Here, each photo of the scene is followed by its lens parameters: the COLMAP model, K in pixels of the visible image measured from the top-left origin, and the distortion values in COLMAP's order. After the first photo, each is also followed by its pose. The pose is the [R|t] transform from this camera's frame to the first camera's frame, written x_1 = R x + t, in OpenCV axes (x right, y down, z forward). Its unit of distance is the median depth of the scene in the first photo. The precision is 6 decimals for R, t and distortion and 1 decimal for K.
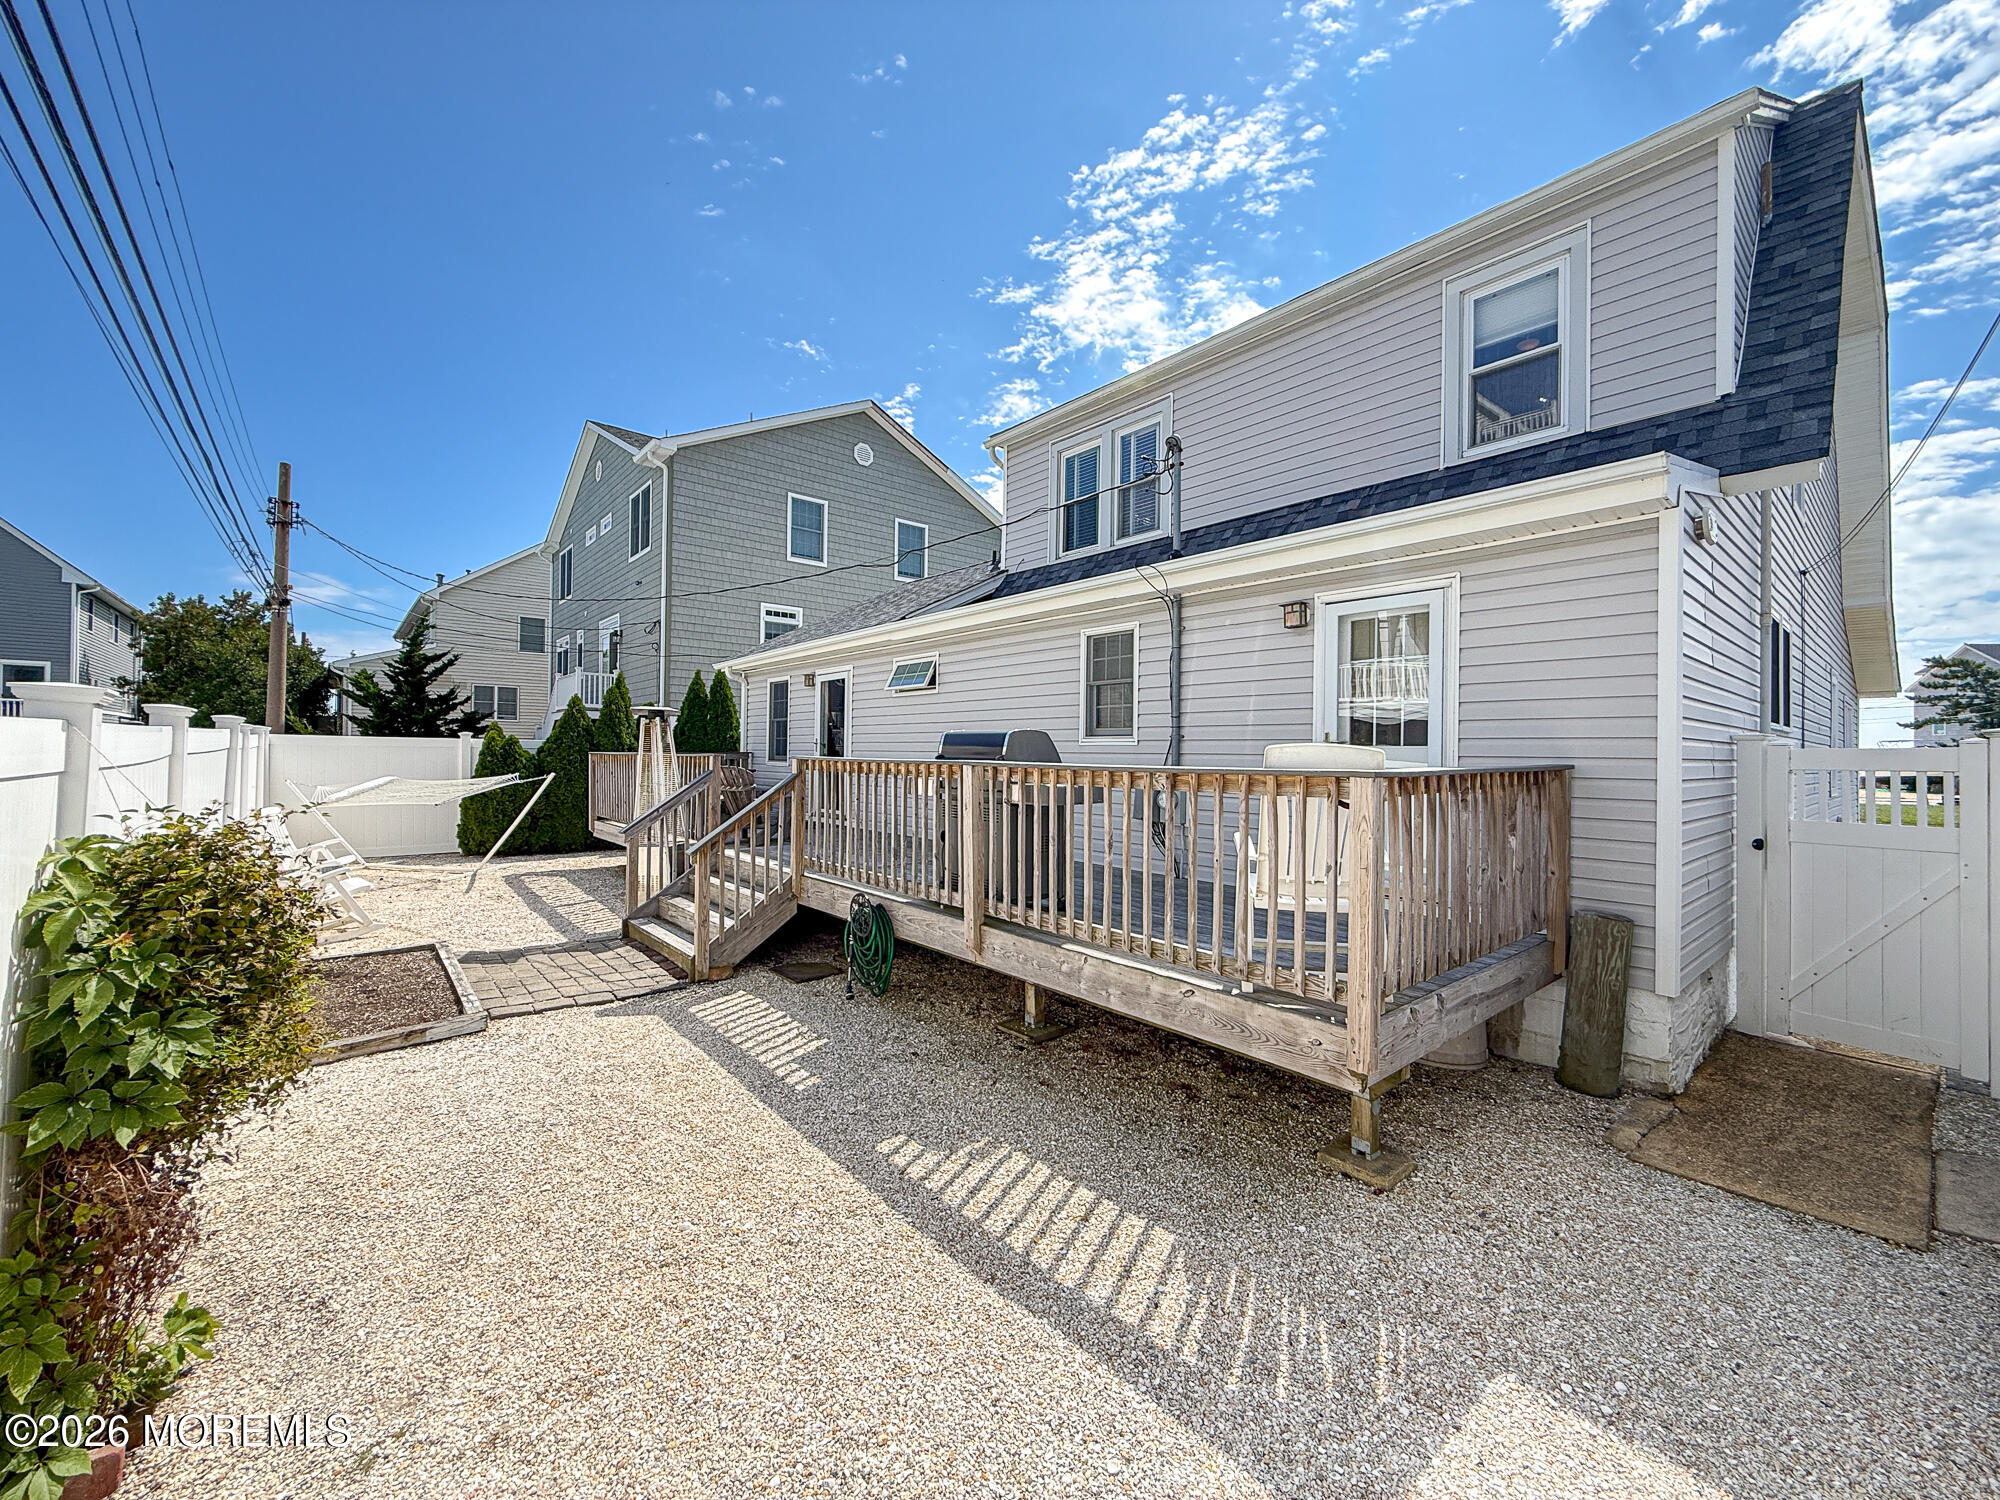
lens RADIAL K [[805.5, 0, 992.8], [0, 805.5, 747.8], [0, 0, 1]] dist [-0.000345, 0.000548]
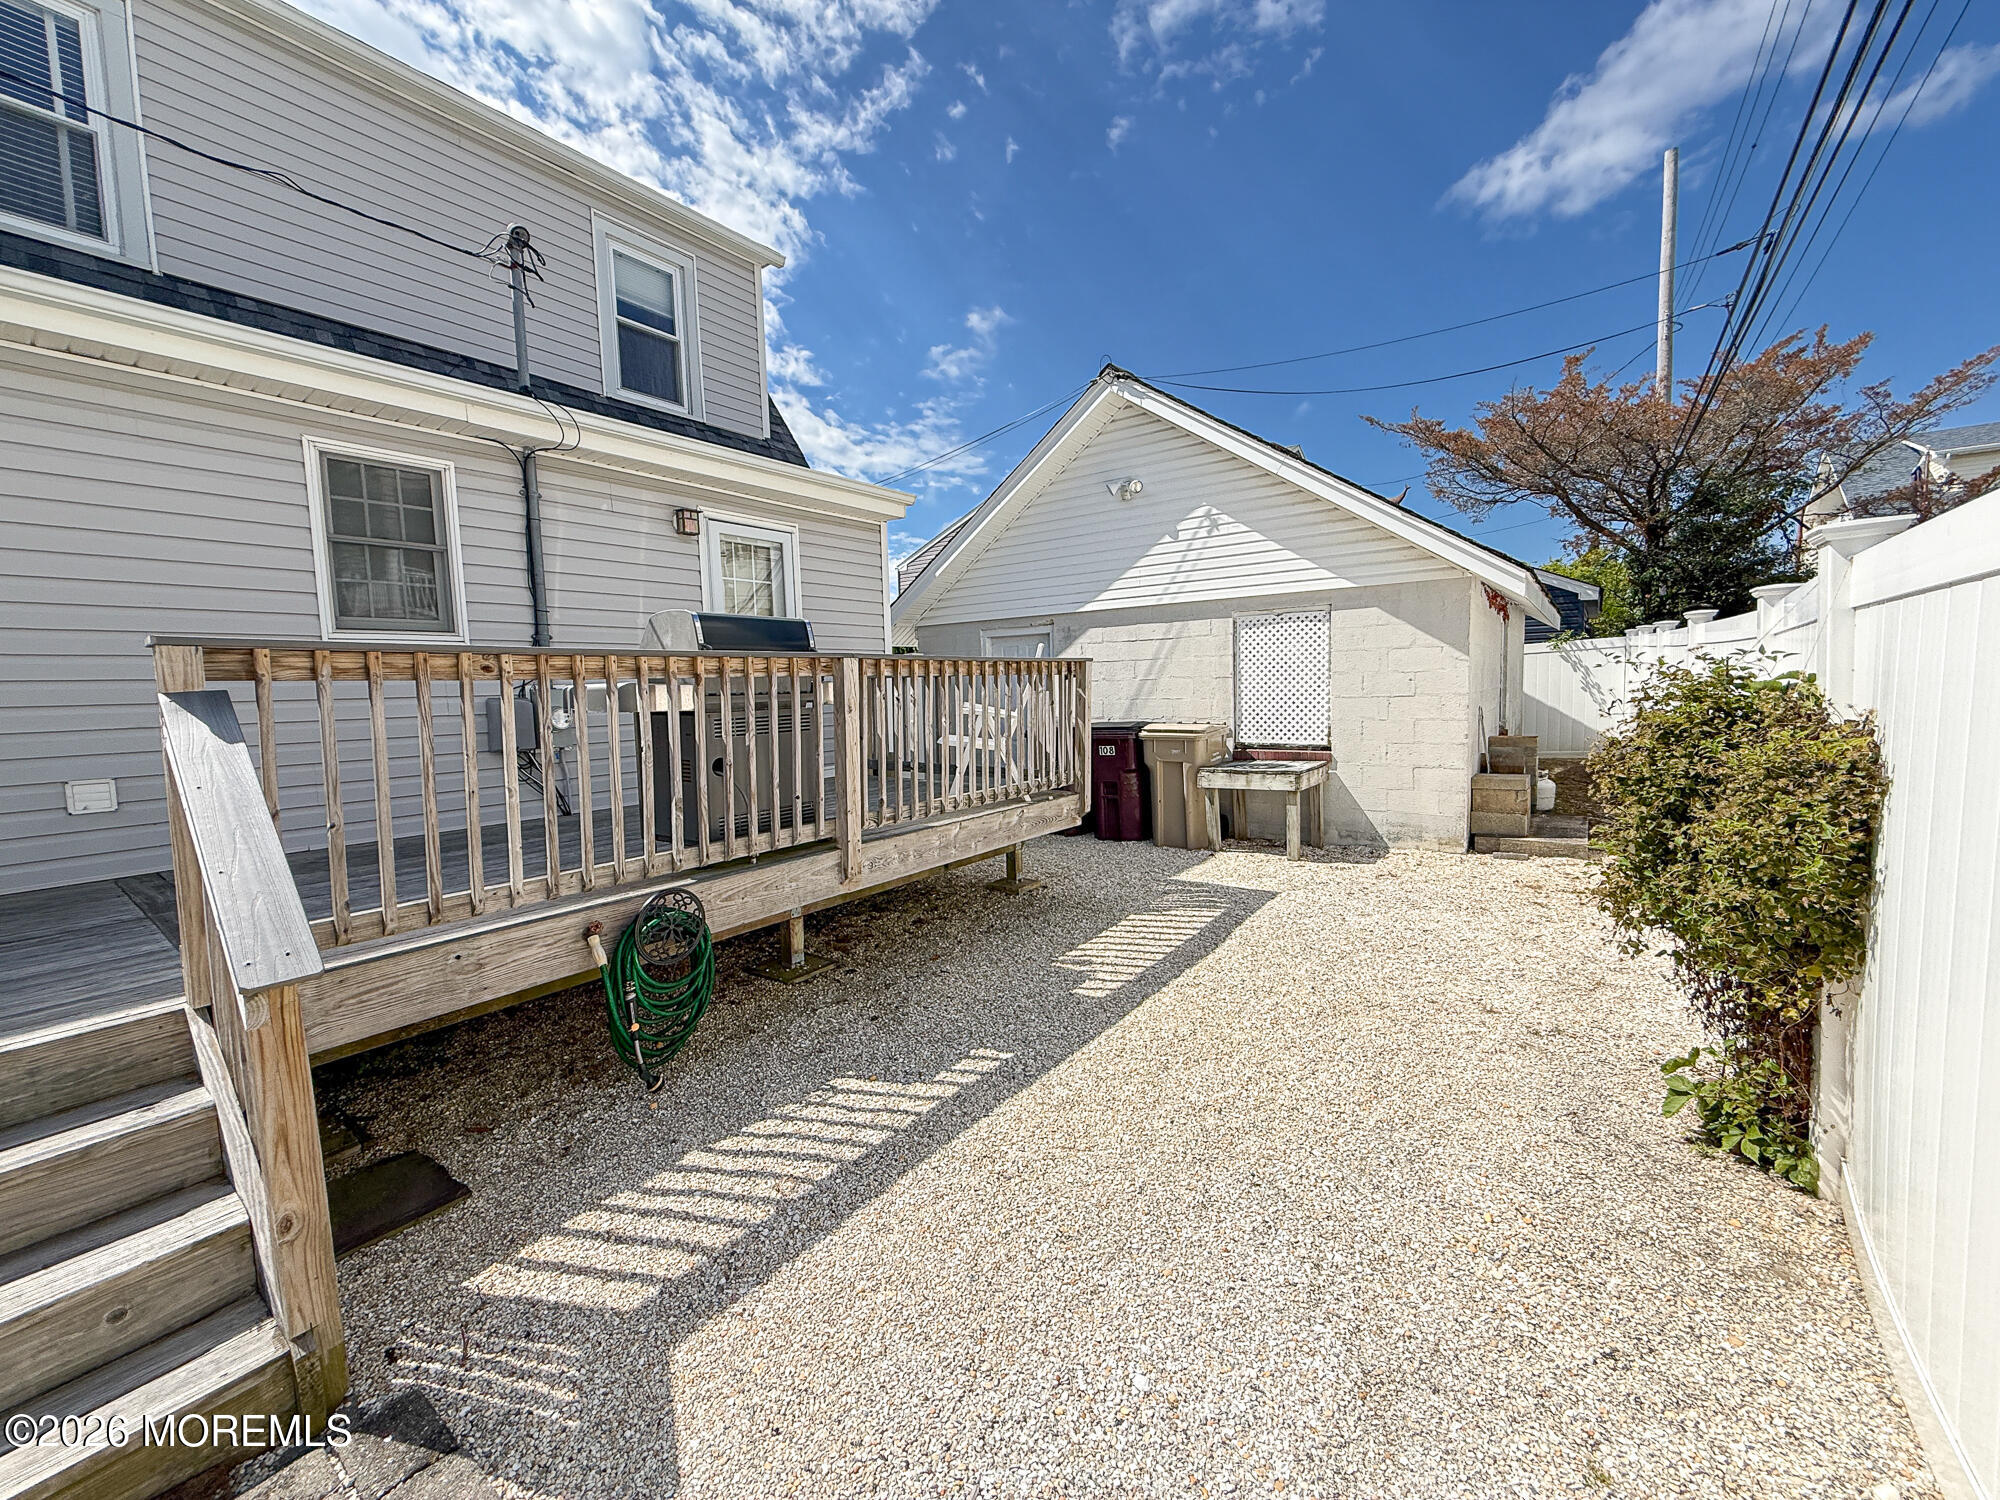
lens RADIAL K [[805.5, 0, 992.8], [0, 805.5, 747.8], [0, 0, 1]] dist [-0.000345, 0.000548]
pose [[-0.233276, -0.084176, 0.968760, -0.852473], [0.015402, 0.995801, 0.090234, 0.039016], [-0.972289, 0.035970, -0.231000, 1.025766]]
